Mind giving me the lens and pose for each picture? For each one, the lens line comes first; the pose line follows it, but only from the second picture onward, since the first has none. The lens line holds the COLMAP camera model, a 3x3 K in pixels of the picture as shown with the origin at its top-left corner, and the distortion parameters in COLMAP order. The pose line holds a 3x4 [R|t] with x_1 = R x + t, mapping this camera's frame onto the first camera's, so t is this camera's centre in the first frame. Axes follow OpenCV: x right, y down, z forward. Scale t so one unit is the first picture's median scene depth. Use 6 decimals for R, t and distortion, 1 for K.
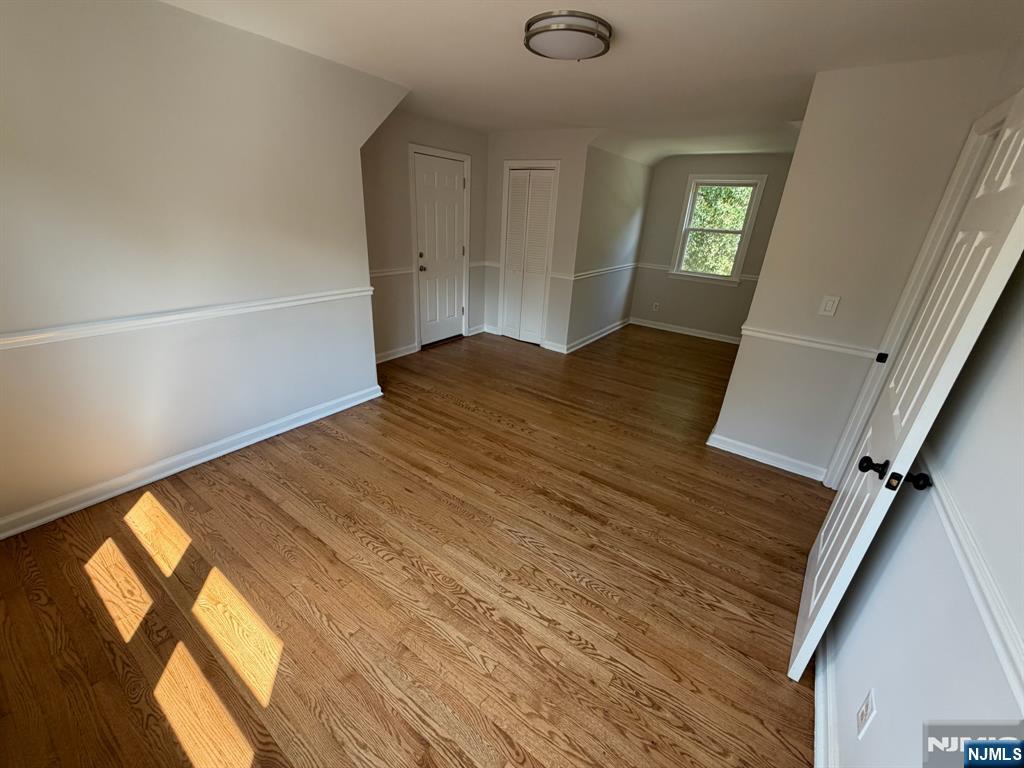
lens RADIAL K [[410.2, 0, 507.3], [0, 410.2, 383.3], [0, 0, 1]] dist [-0.003889, 0.000426]
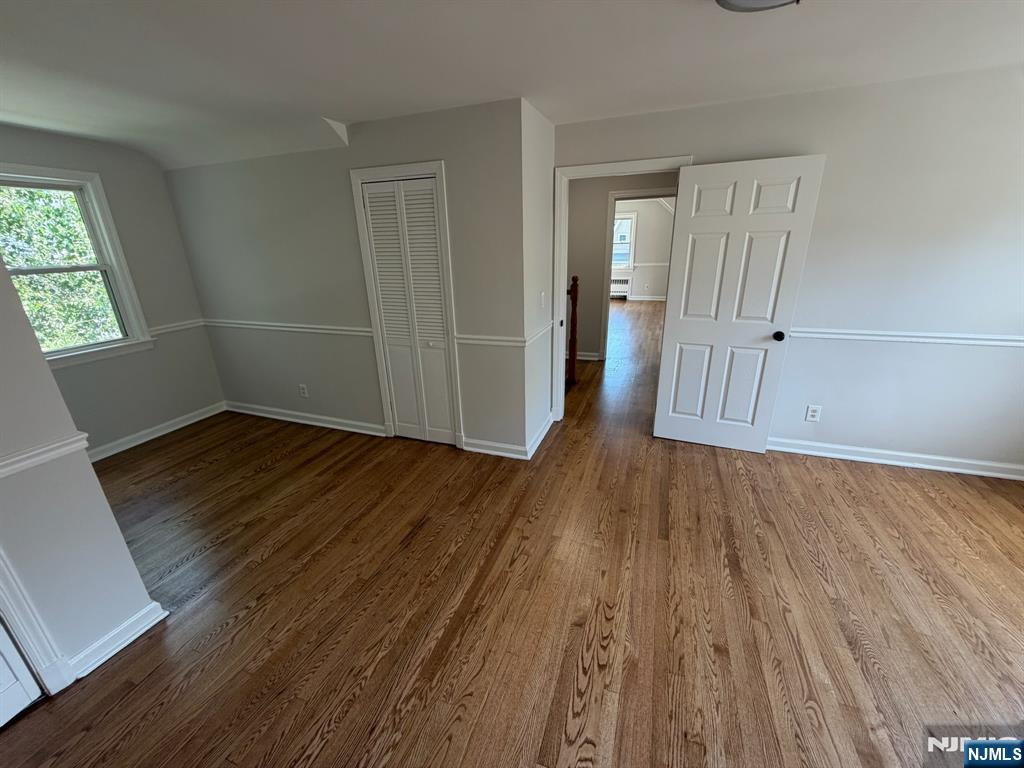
lens RADIAL K [[410.2, 0, 514.7], [0, 410.2, 381.3], [0, 0, 1]] dist [-0.003889, 0.000426]
pose [[-0.265895, -0.358203, 0.894981, -0.403942], [0.391113, 0.808472, 0.439777, -0.574884], [-0.881096, 0.466973, -0.074871, 1.303151]]
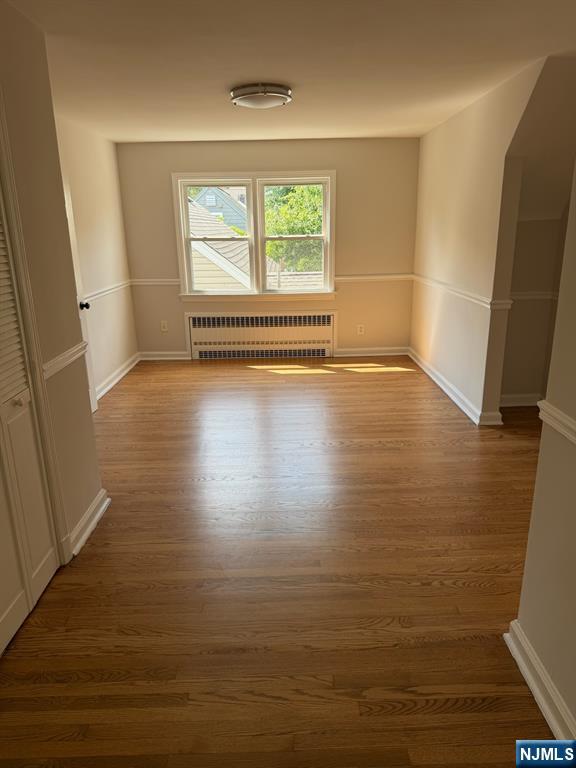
lens RADIAL K [[538.0, 0, 294.0], [0, 538.0, 385.8], [0, 0, 1]] dist [0.013029, 0.001477]
pose [[-0.800658, 0.121617, -0.586649, 0.981397], [-0.264564, 0.806769, 0.528328, -0.793986], [0.537544, 0.578216, -0.613770, 2.126762]]
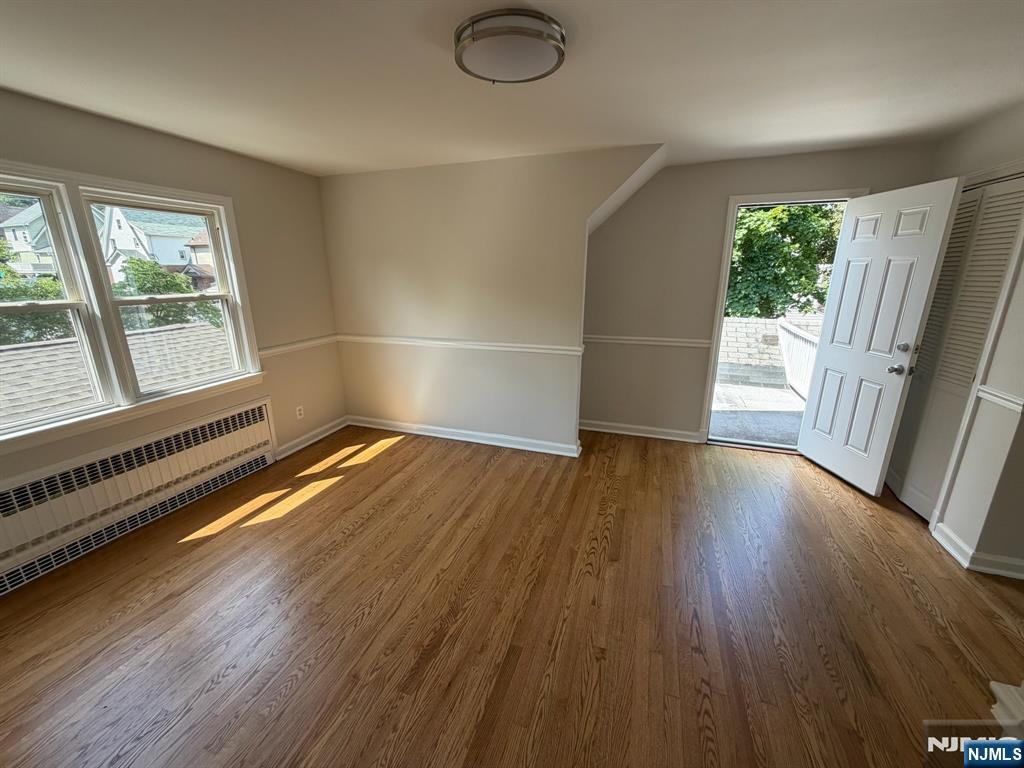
lens RADIAL K [[410.2, 0, 511.4], [0, 410.2, 387.8], [0, 0, 1]] dist [-0.003889, 0.000426]
pose [[0.273429, 0.209750, -0.938745, 0.768036], [-0.358160, 0.927959, 0.103018, -0.244961], [0.892725, 0.308053, 0.328855, 0.727668]]
